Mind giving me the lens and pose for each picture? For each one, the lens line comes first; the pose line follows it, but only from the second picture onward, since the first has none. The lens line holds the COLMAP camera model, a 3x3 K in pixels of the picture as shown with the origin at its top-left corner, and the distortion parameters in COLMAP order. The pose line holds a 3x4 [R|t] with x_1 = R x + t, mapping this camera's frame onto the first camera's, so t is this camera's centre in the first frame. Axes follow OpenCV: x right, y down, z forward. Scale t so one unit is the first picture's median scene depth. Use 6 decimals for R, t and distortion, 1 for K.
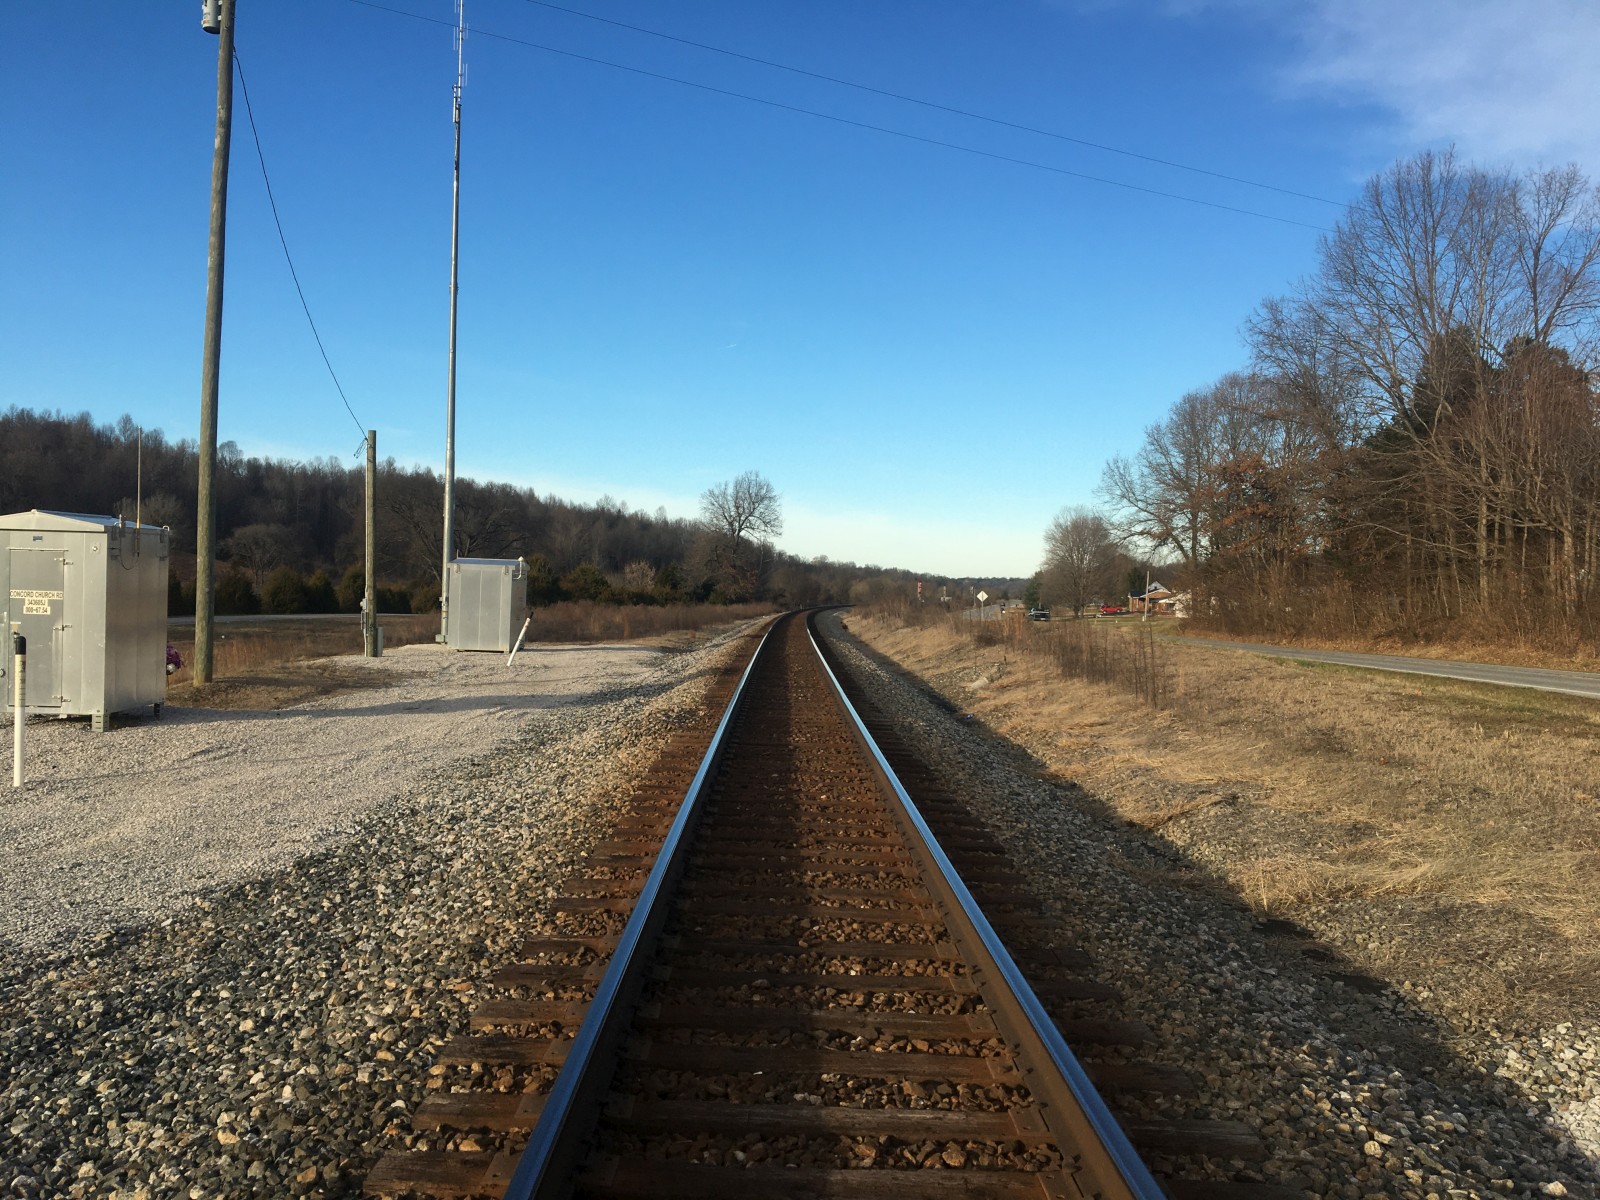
lens RADIAL K [[1355.2, 0, 799.3], [0, 1355.2, 625.3], [0, 0, 1]] dist [-0.002818, -0.005964]
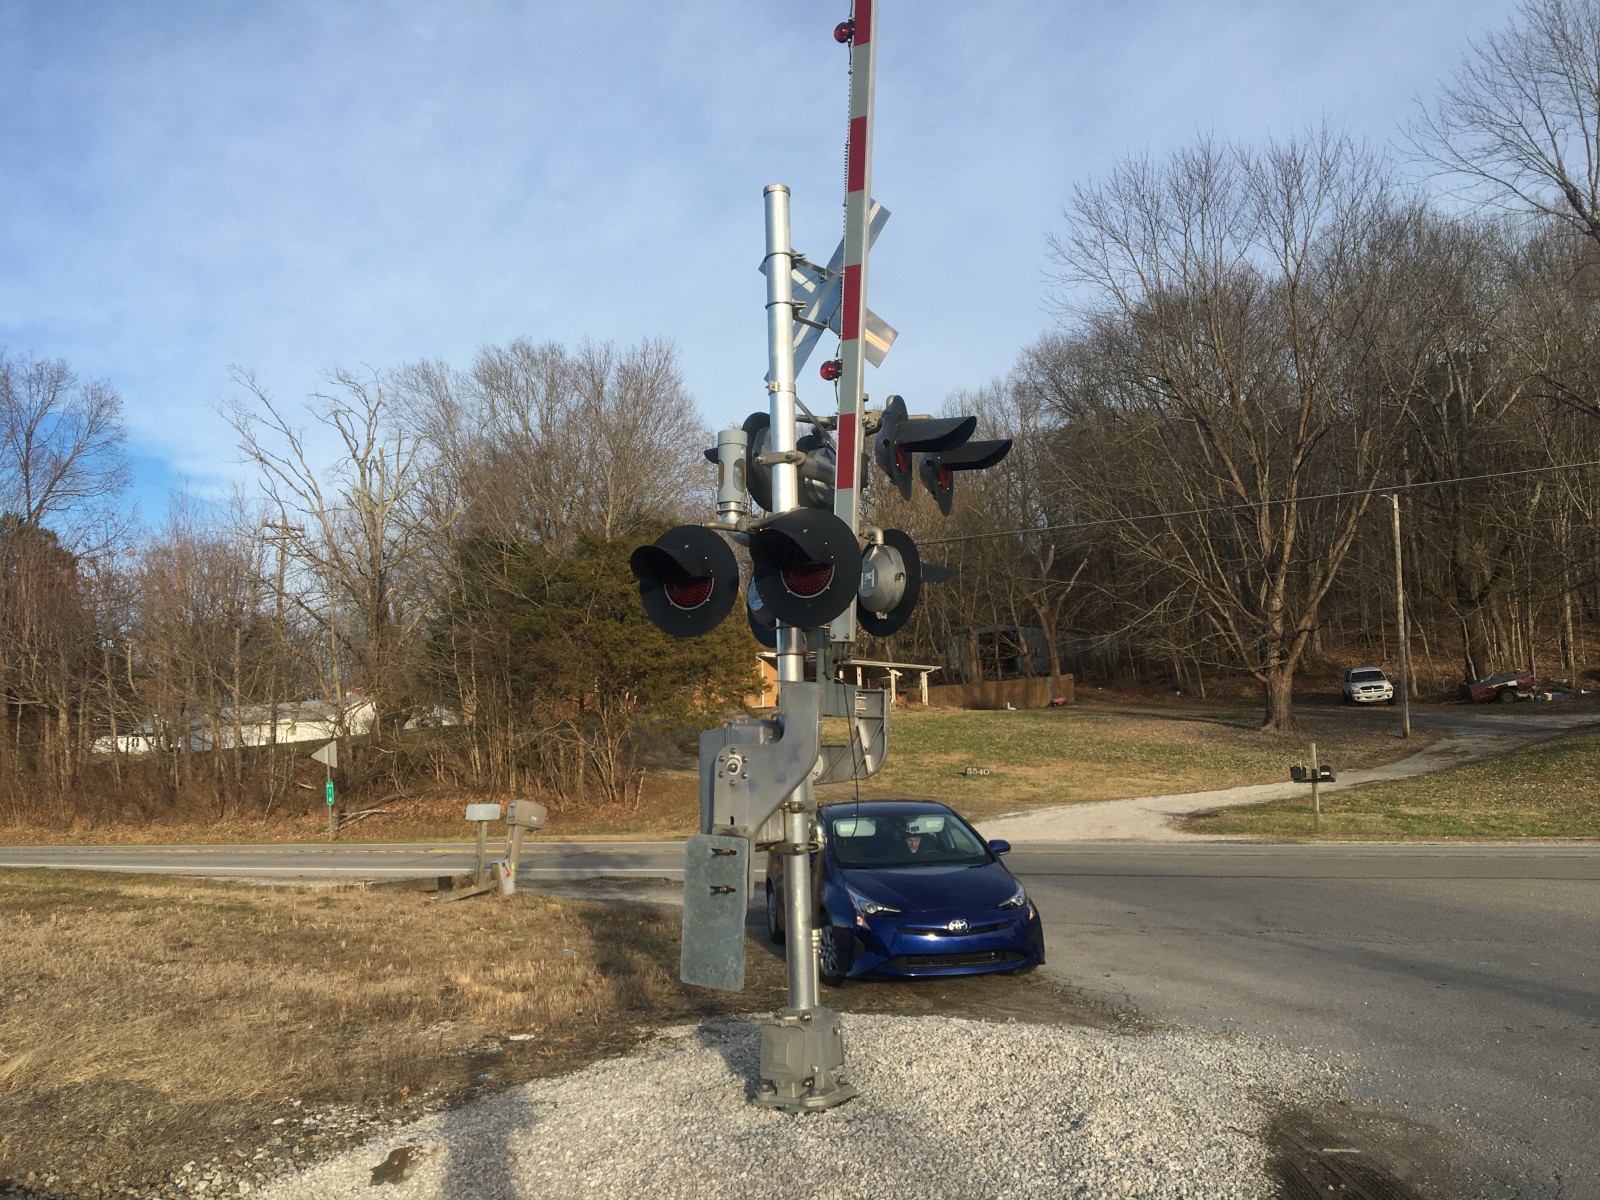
lens RADIAL K [[1362.8, 0, 797.6], [0, 1362.8, 582.3], [0, 0, 1]] dist [0.083267, -0.062712]
pose [[0.511854, 0.075829, 0.855719, -0.138365], [0.051200, 0.991633, -0.118498, -0.021994], [-0.857545, 0.104466, 0.503689, -0.071858]]
